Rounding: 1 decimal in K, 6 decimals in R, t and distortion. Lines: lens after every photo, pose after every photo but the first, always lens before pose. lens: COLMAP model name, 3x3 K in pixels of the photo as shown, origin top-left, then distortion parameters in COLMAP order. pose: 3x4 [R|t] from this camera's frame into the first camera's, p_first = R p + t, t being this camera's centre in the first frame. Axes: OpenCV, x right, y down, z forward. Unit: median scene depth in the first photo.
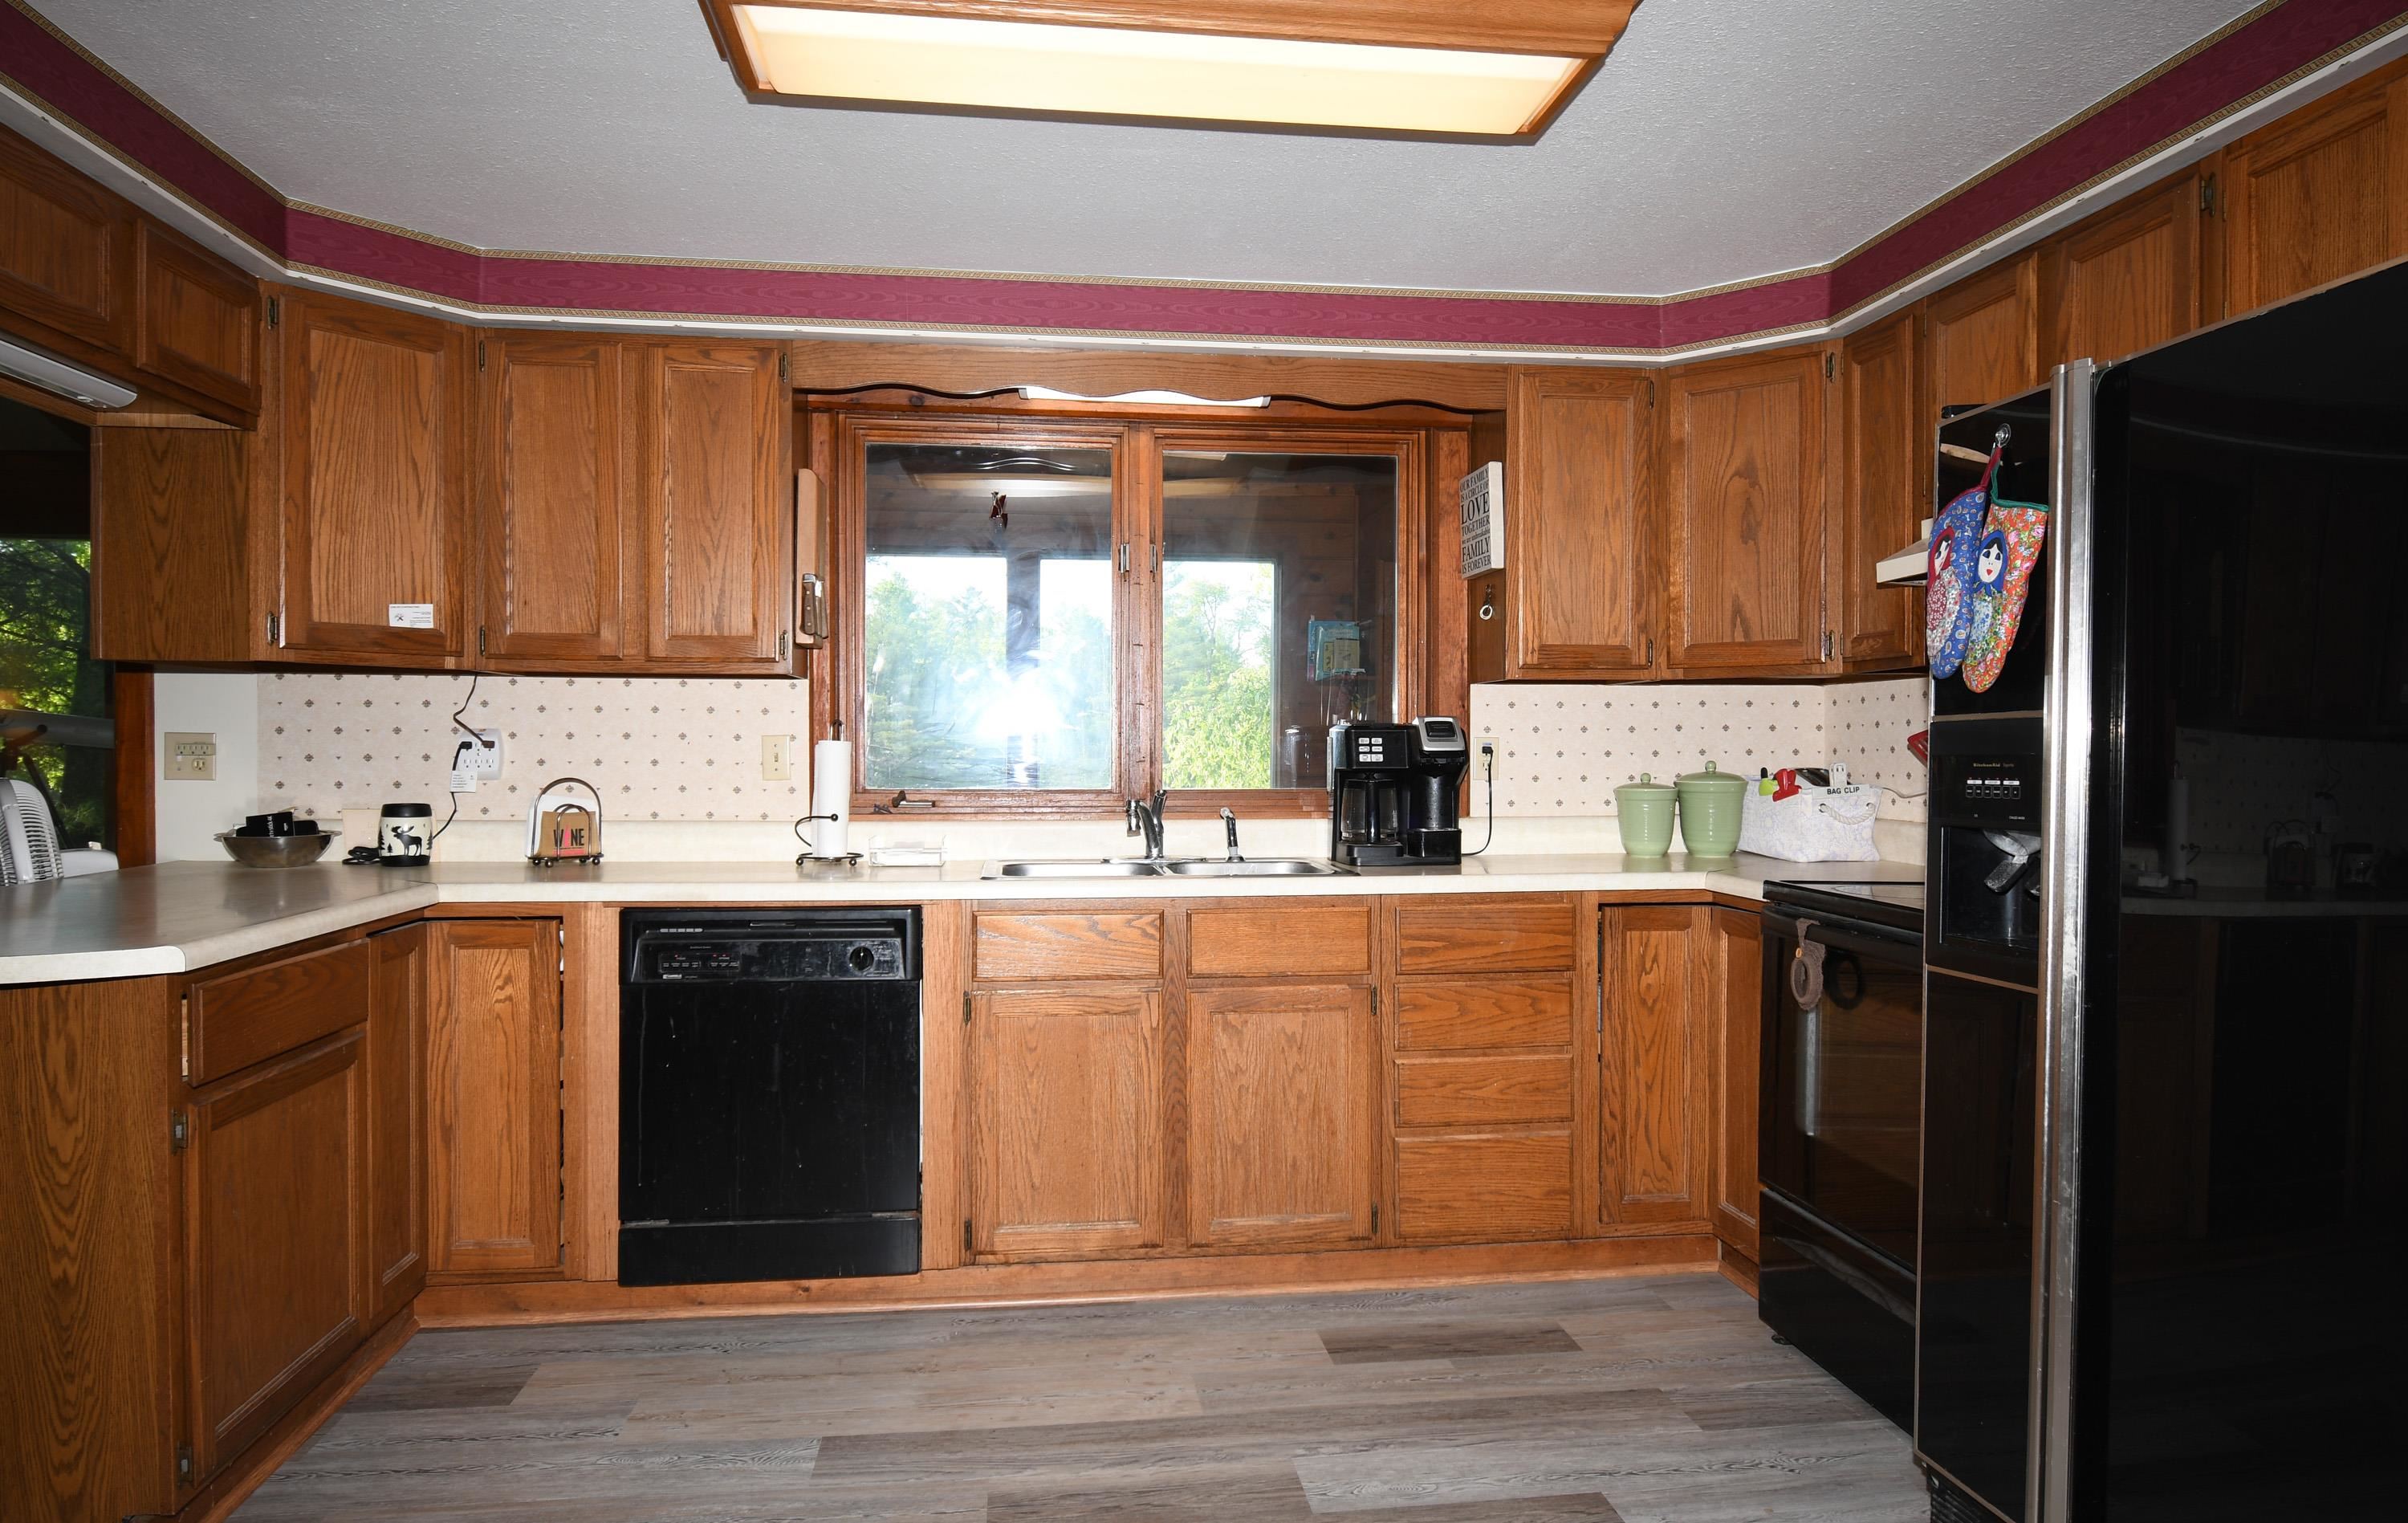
lens RADIAL K [[1483.0, 0, 1206.4], [0, 1483.0, 753.0], [0, 0, 1]] dist [-0.001882, -0.013516]
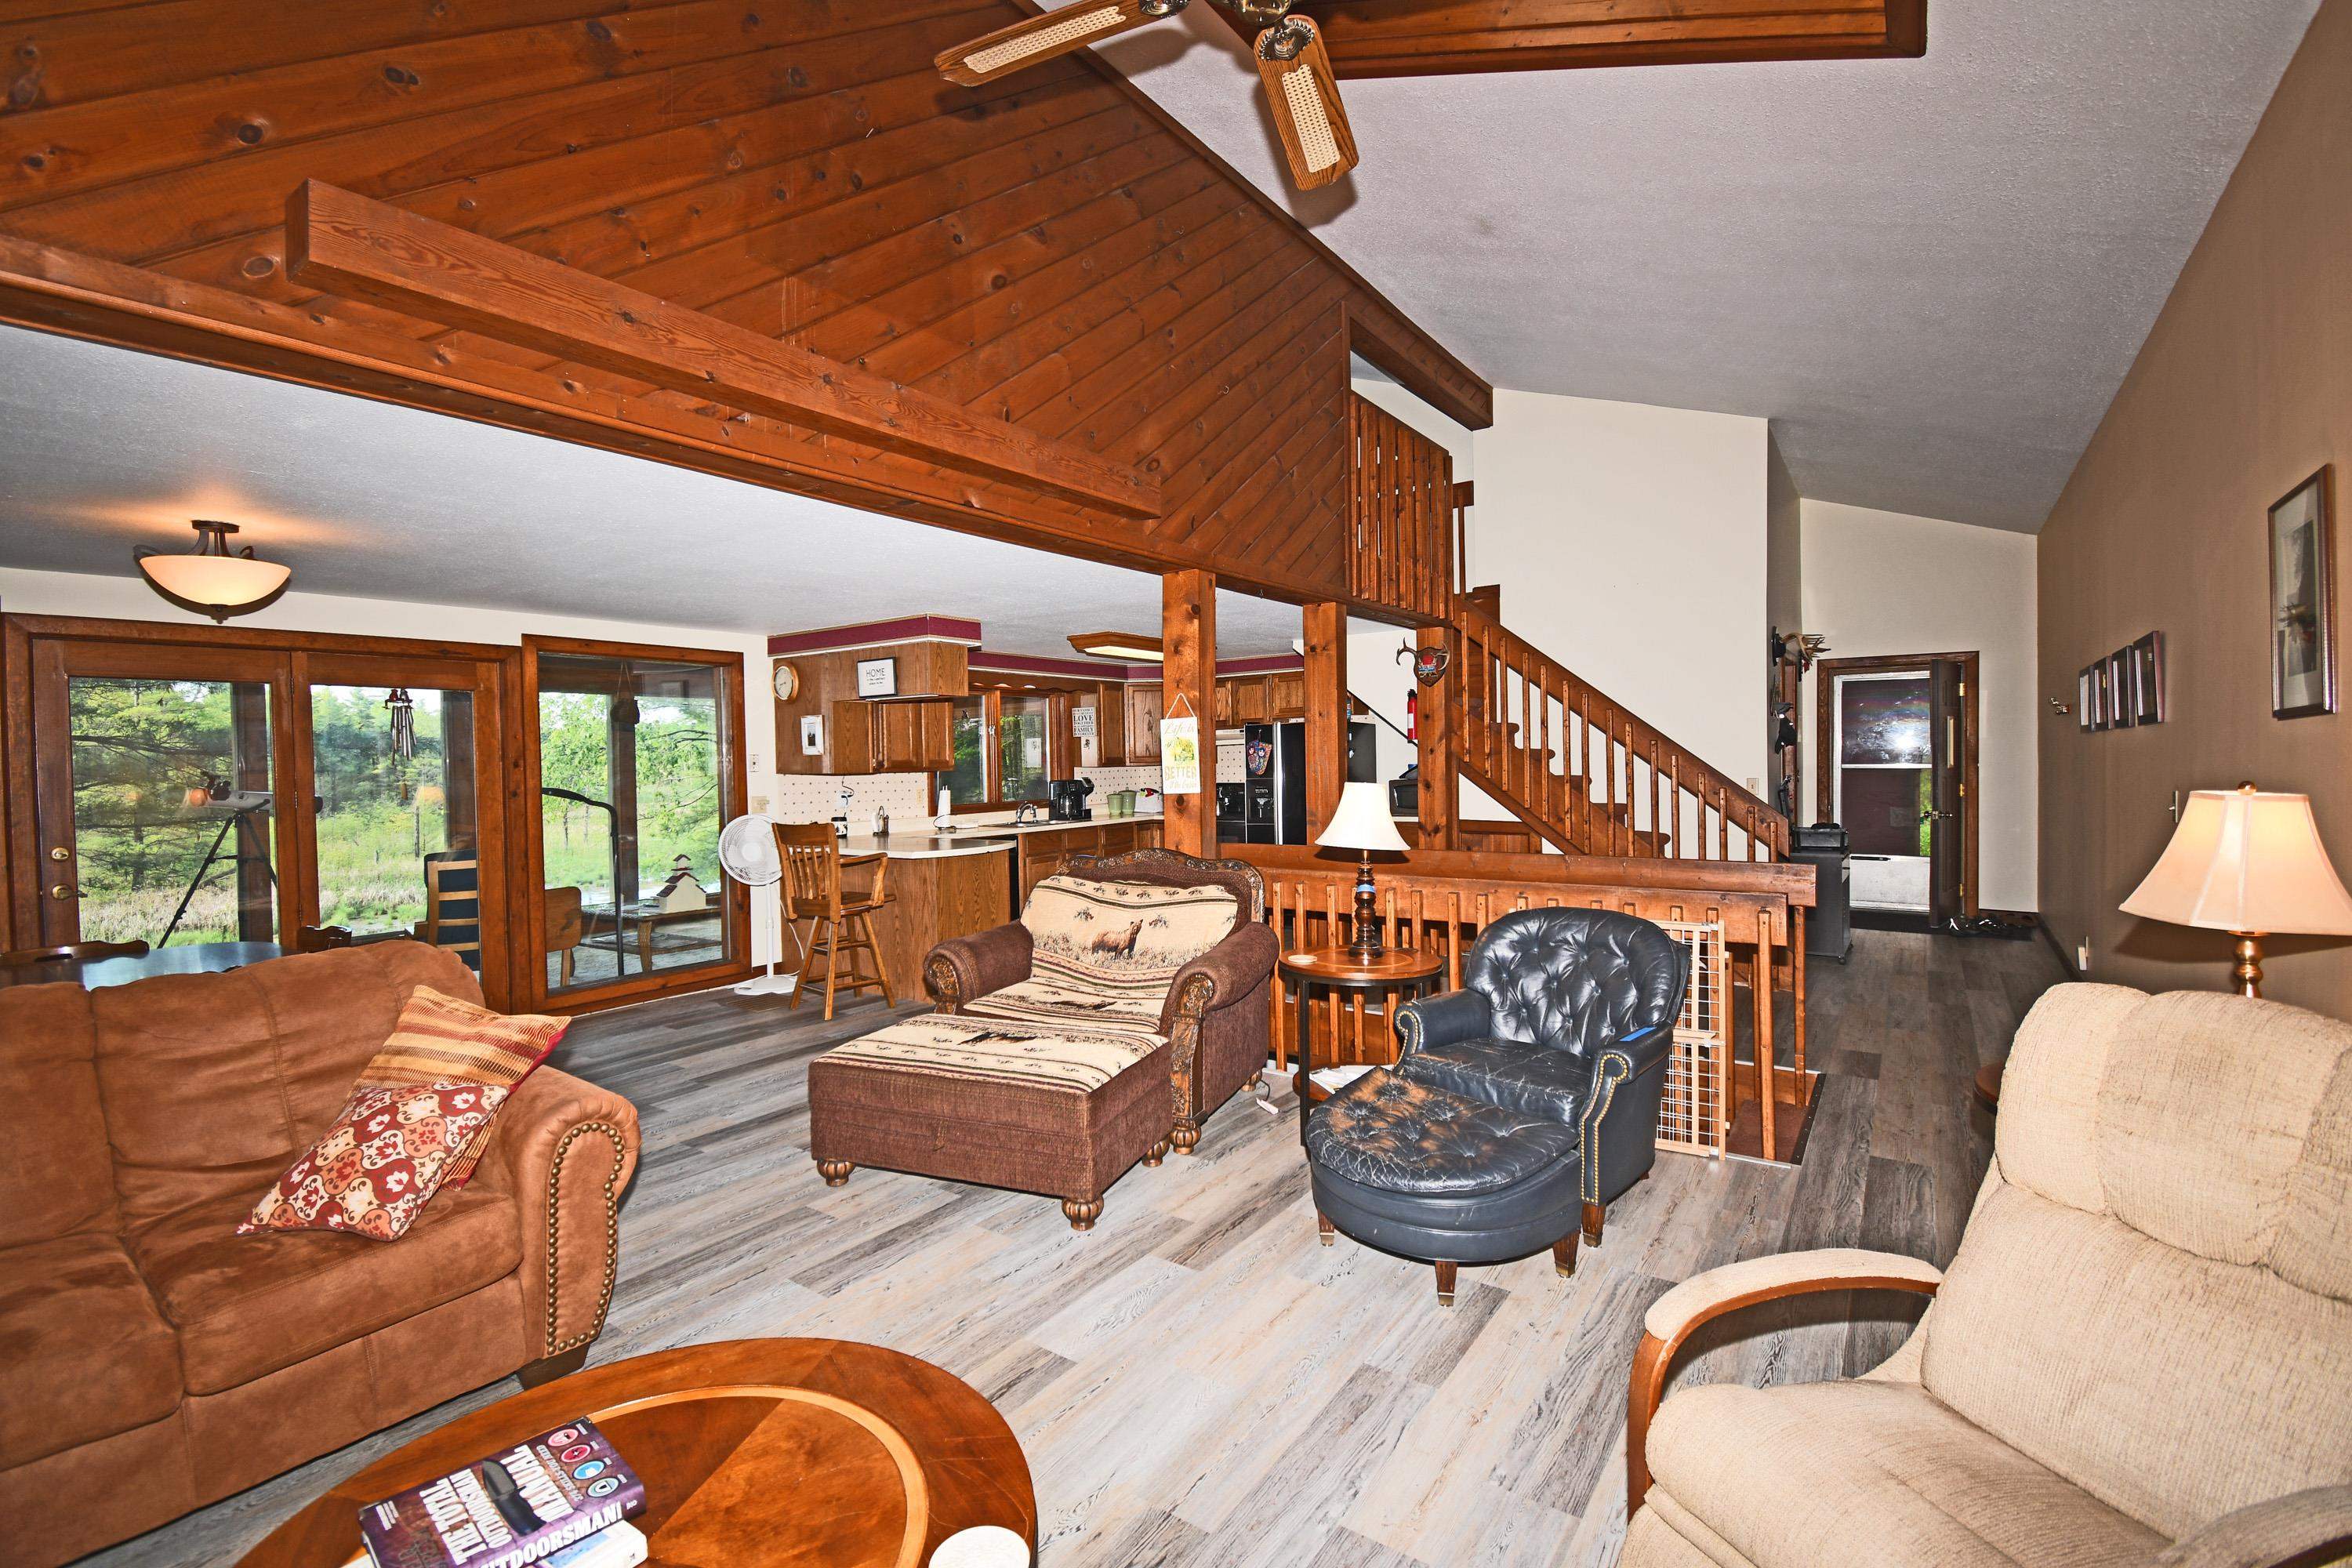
lens RADIAL K [[1040.0, 0, 1184.5], [0, 1040.0, 781.5], [0, 0, 1]] dist [0.001663, -0.016228]
pose [[0.668181, -0.031148, 0.743347, -1.848017], [0.025859, 0.999492, 0.018637, -0.065766], [-0.743549, 0.006769, 0.668647, -1.032296]]
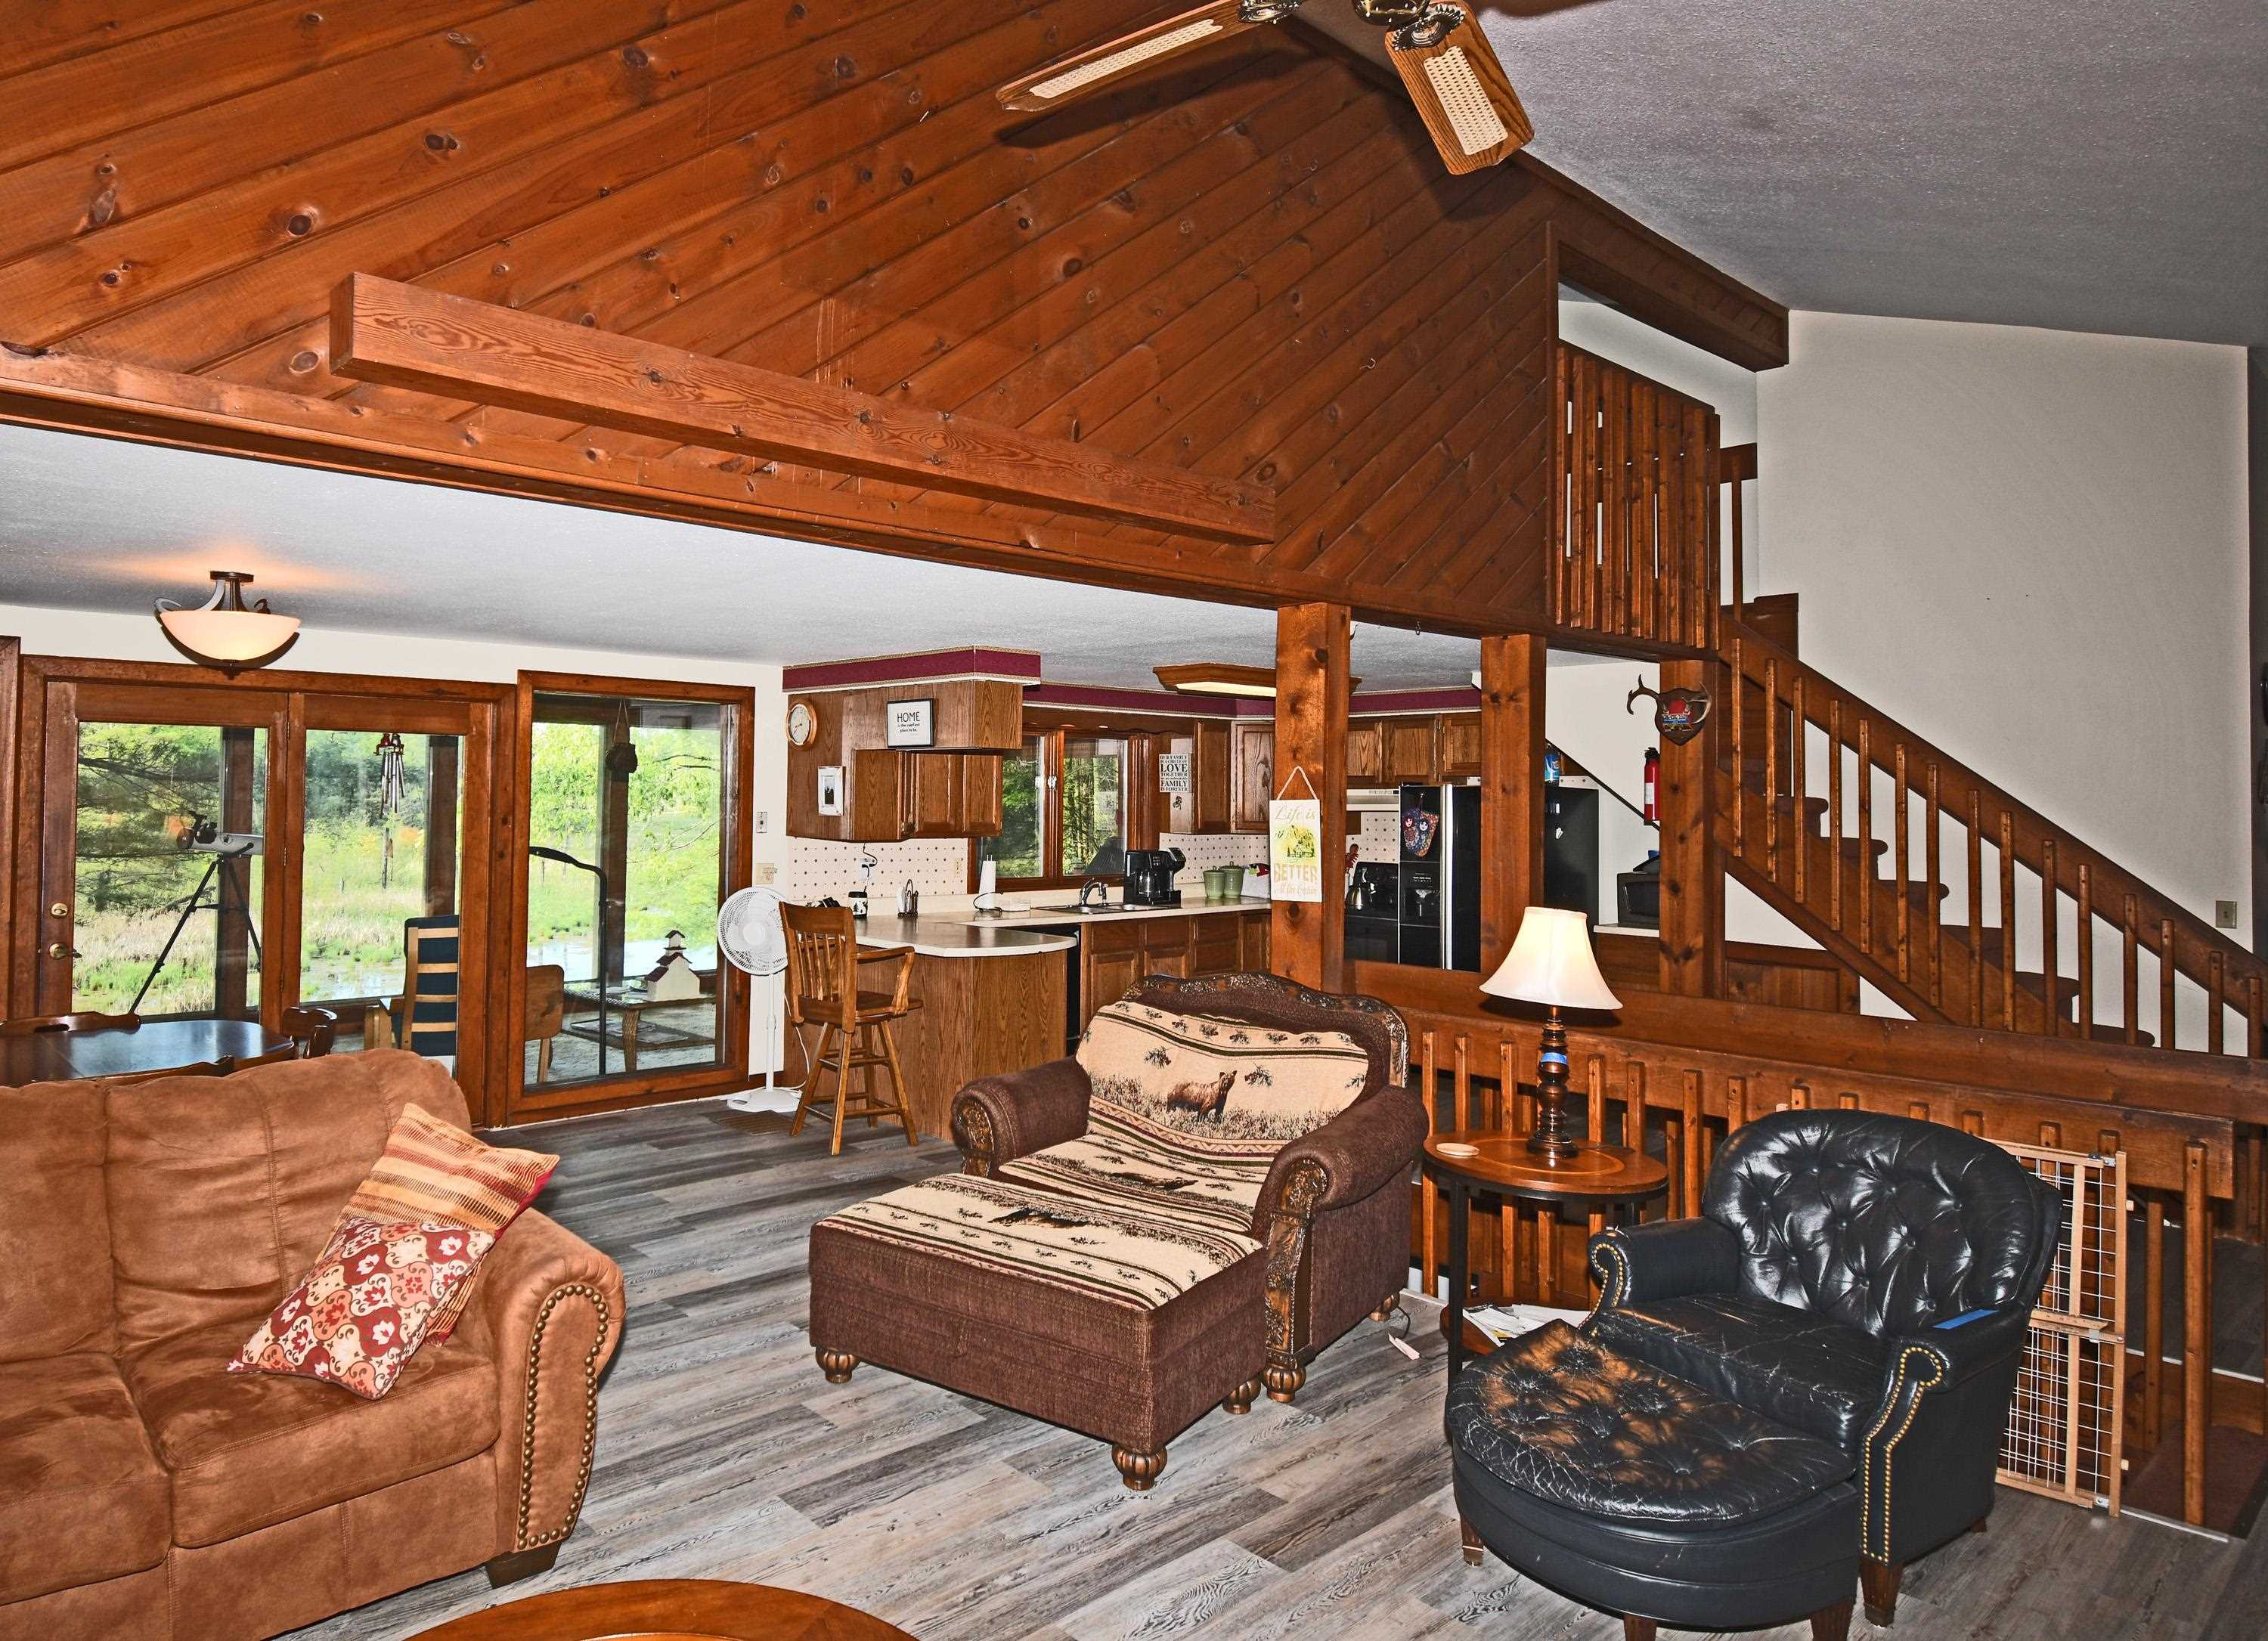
lens RADIAL K [[1414.9, 0, 942.4], [0, 1414.9, 756.8], [0, 0, 1]] dist [0.010435, -0.020719]
pose [[0.839096, 0.021970, 0.543539, -1.888424], [-0.006585, 0.999521, -0.030234, -0.129823], [-0.543943, 0.021790, 0.838839, -1.103226]]
